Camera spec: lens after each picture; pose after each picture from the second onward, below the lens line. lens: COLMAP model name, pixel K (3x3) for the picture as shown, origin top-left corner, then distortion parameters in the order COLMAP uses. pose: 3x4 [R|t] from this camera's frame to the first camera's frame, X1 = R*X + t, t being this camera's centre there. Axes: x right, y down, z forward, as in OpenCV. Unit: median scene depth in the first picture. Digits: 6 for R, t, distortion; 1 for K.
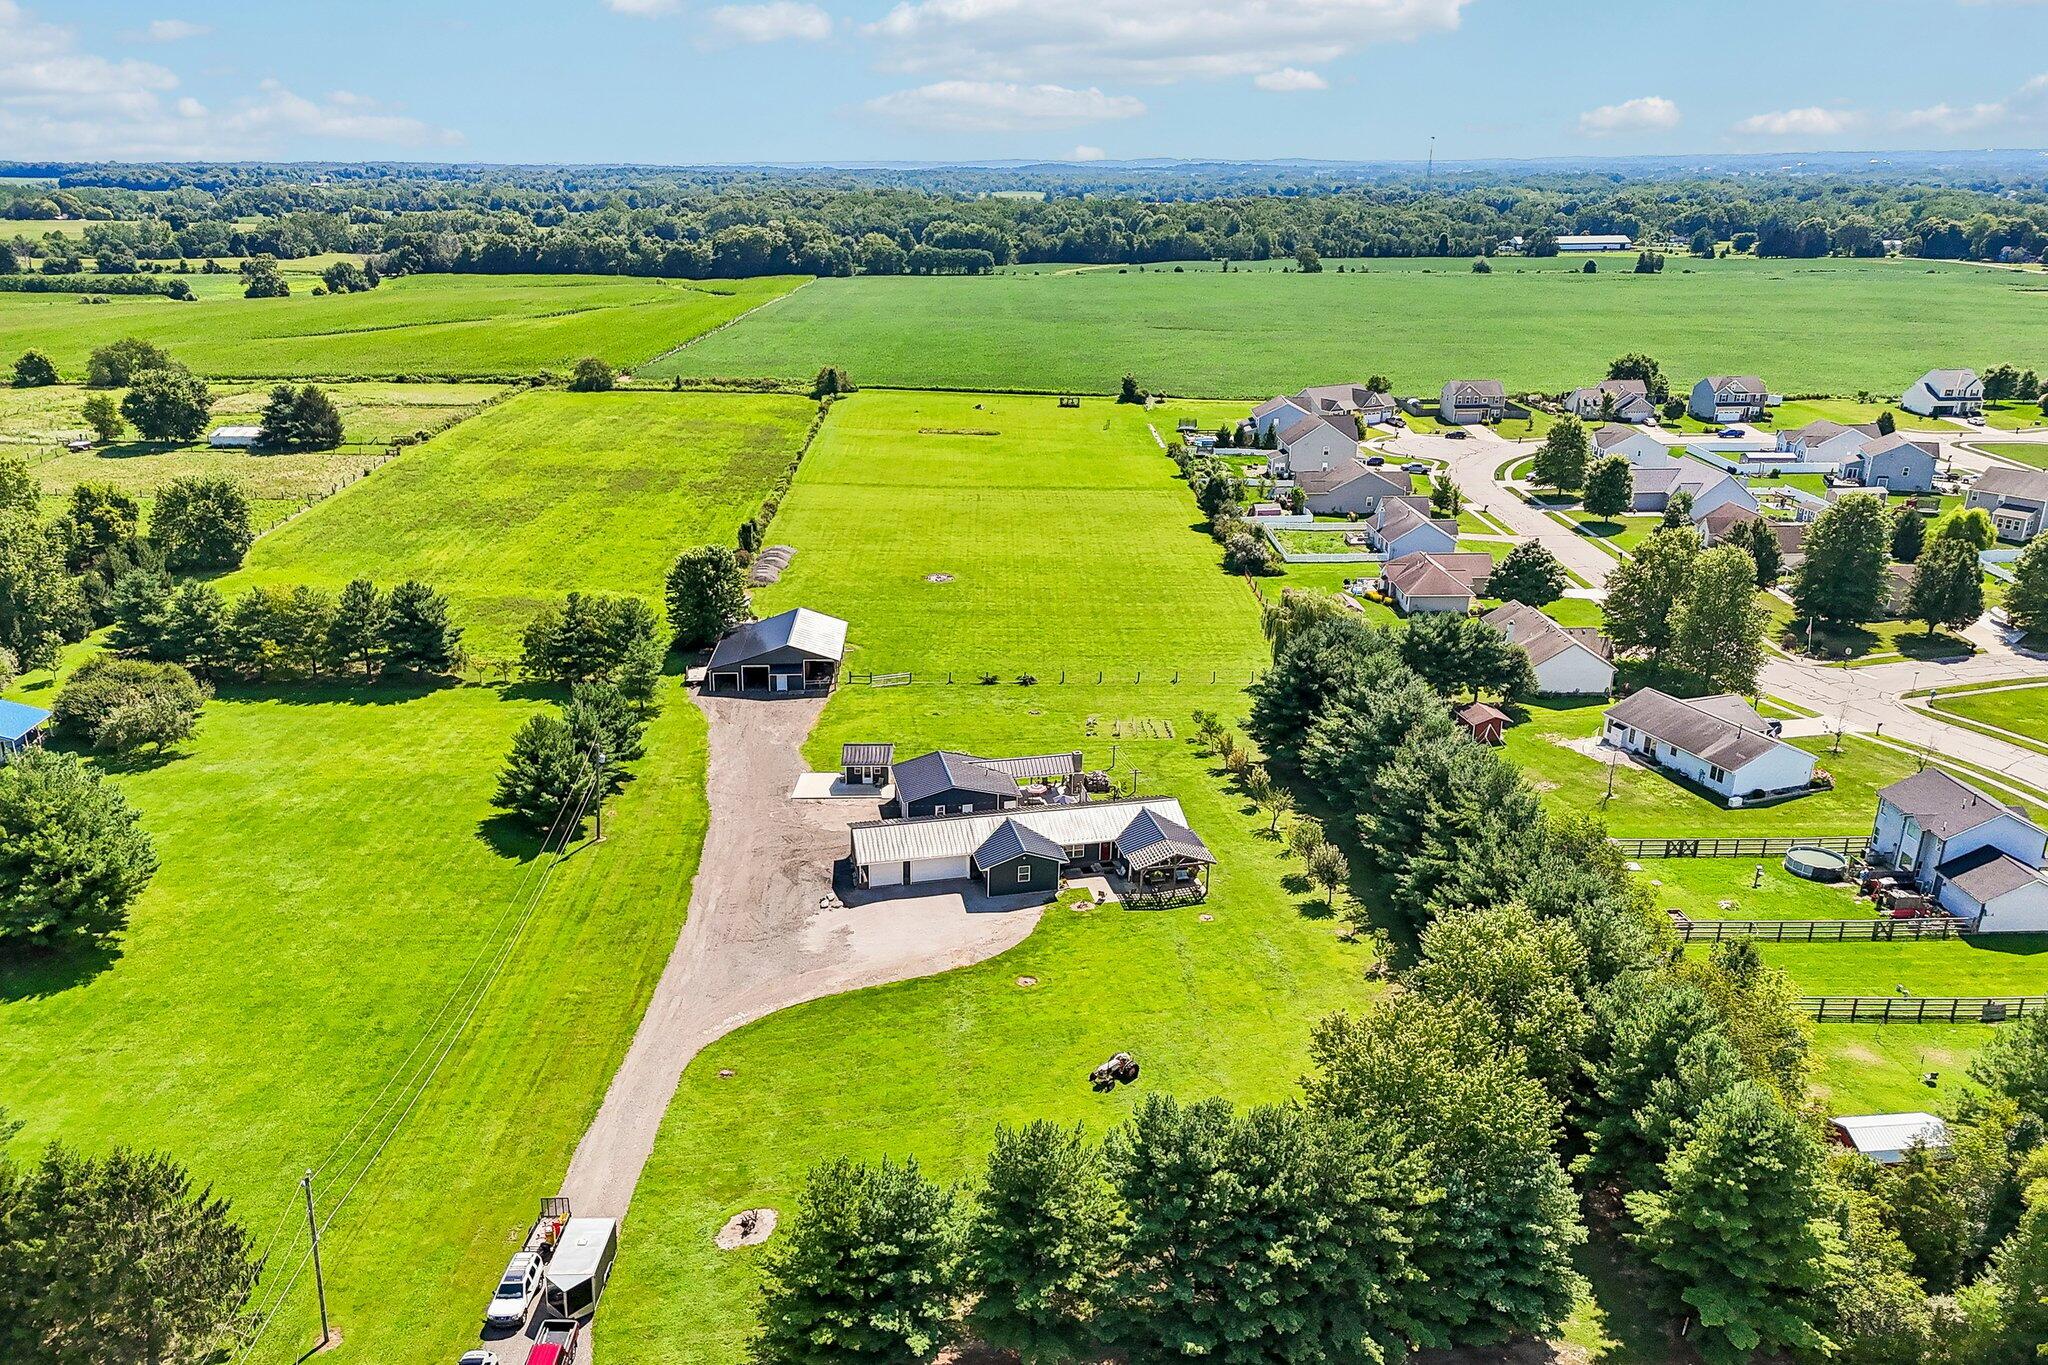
lens RADIAL K [[1520.1, 0, 1024.0], [0, 1520.1, 682.5], [0, 0, 1]] dist [0.061844, -0.061624]
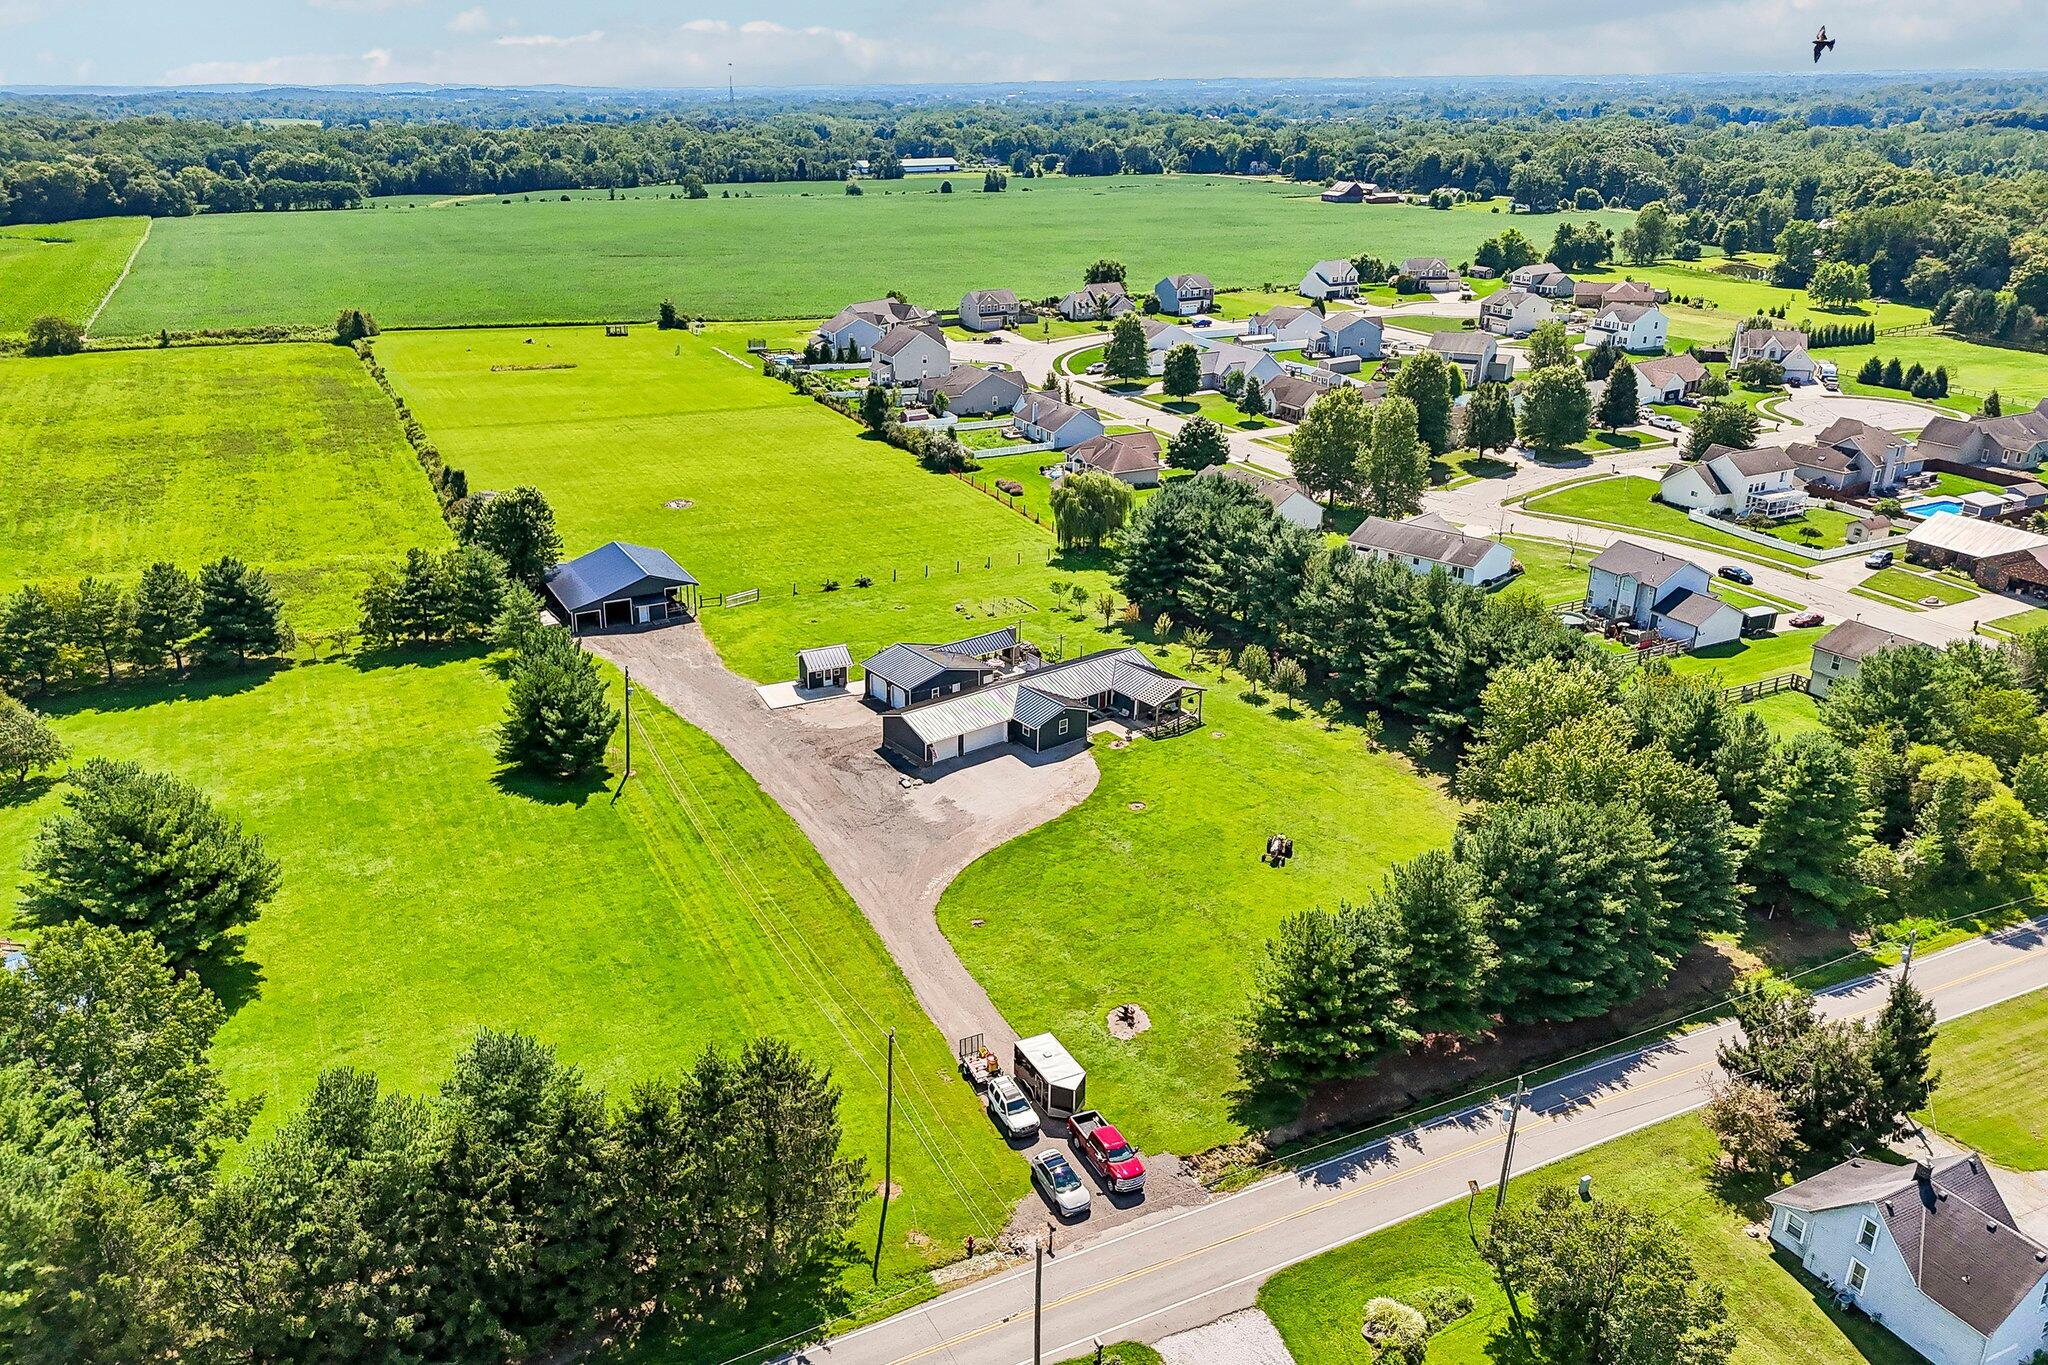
lens RADIAL K [[1498.7, 0, 994.4], [0, 1498.7, 687.0], [0, 0, 1]] dist [0.072749, -0.084569]
pose [[0.907150, -0.158208, 0.389935, -0.206274], [0.138992, 0.987279, 0.077216, 0.001835], [-0.397190, -0.015848, 0.917599, 0.001364]]
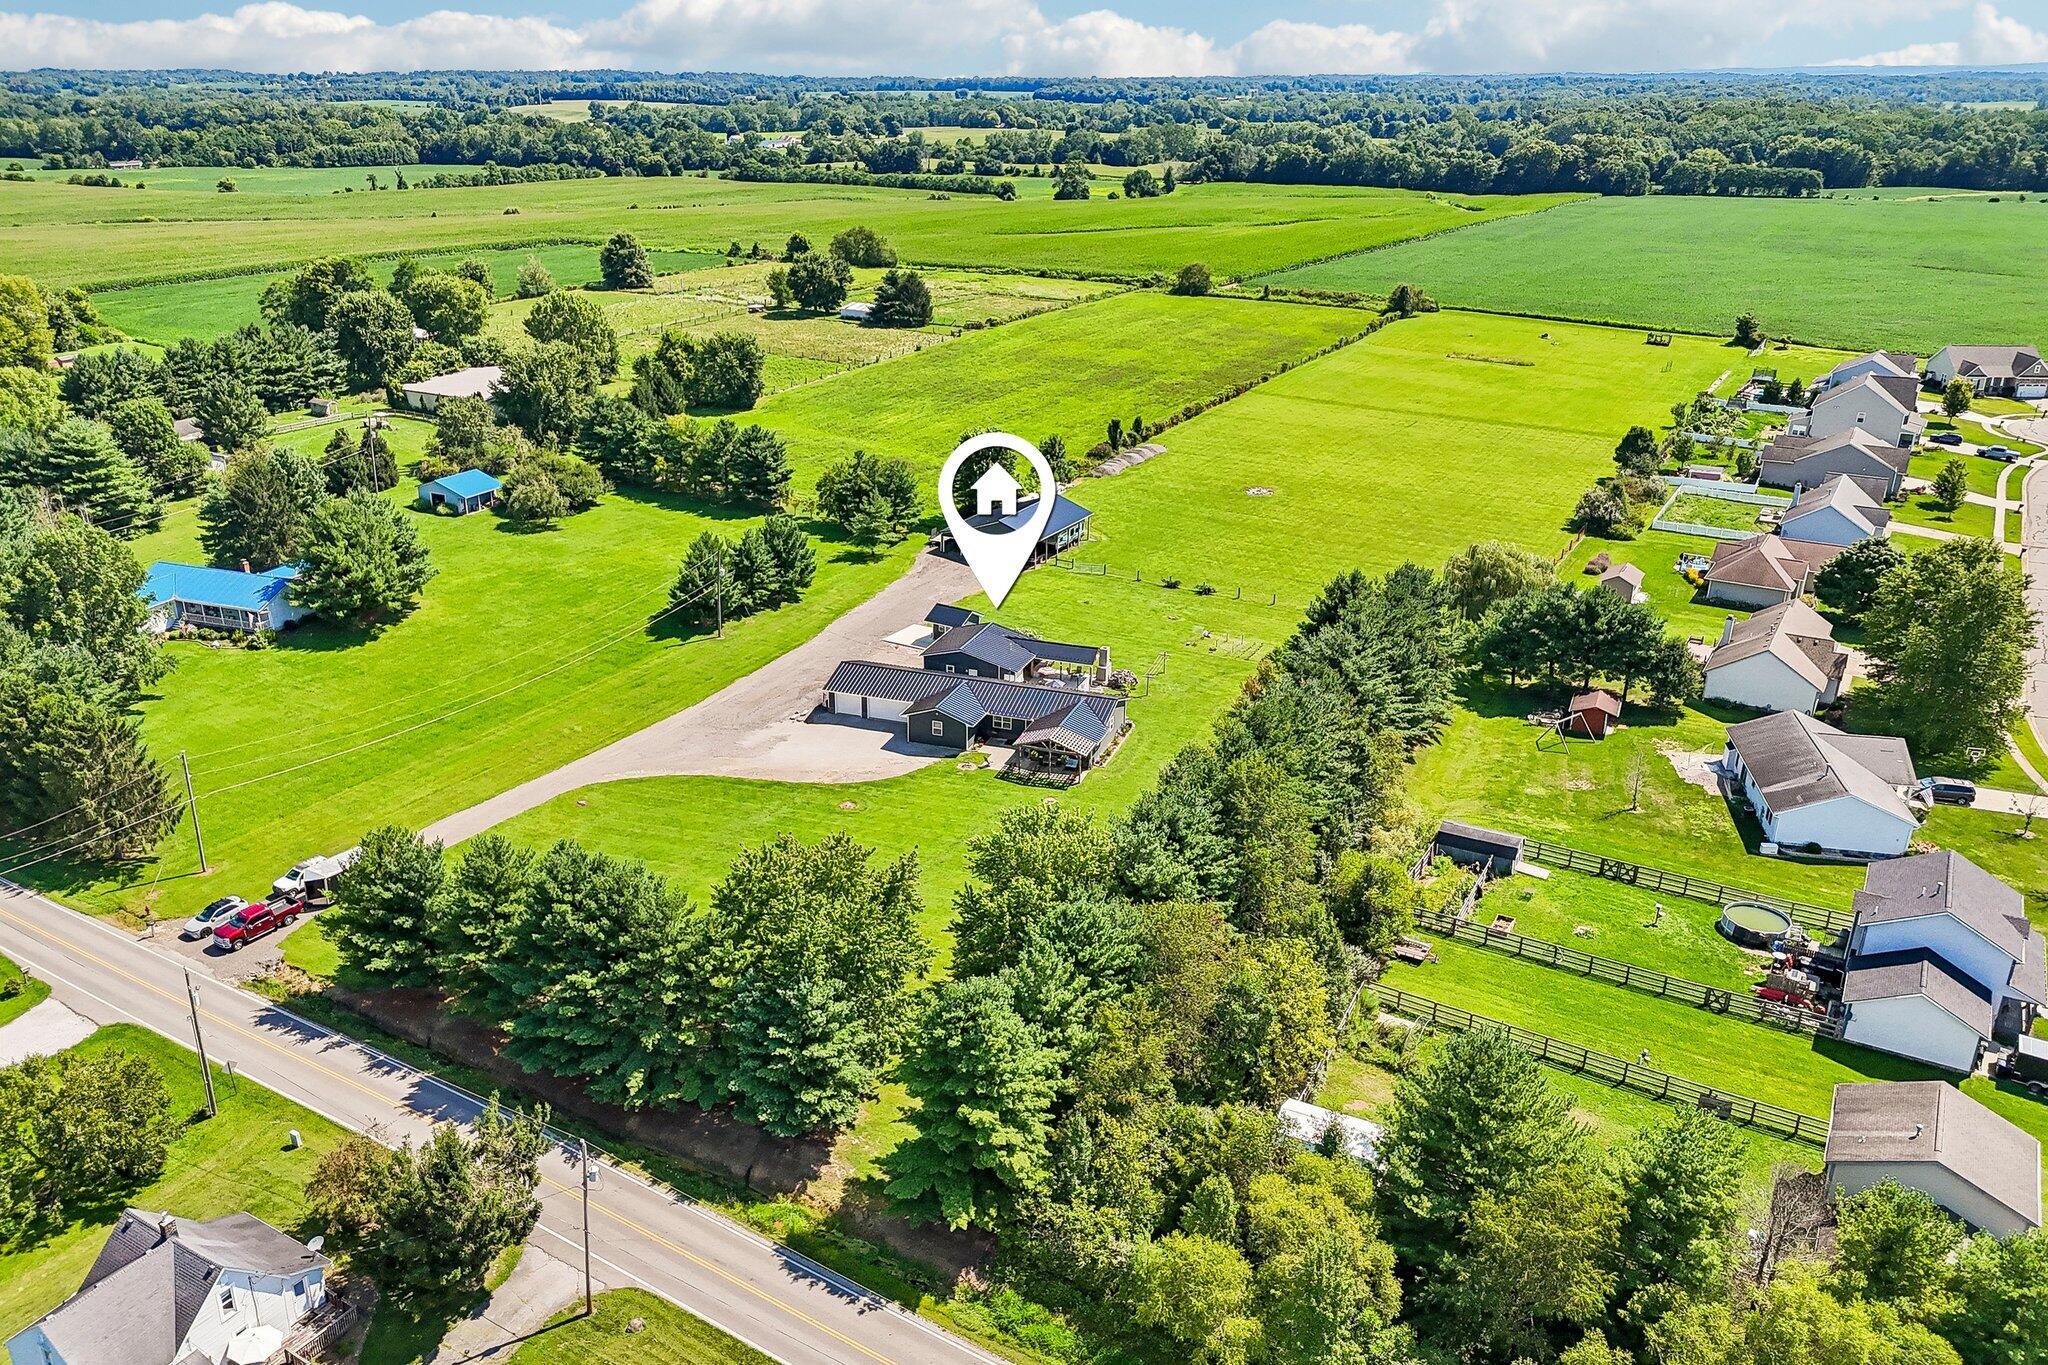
lens RADIAL K [[1520.1, 0, 1024.0], [0, 1520.1, 682.5], [0, 0, 1]] dist [0.061844, -0.061624]
pose [[0.839022, 0.198764, -0.506493, 0.267178], [-0.172392, 0.980038, 0.099026, -0.012700], [0.516066, 0.004231, 0.856539, 0.030615]]
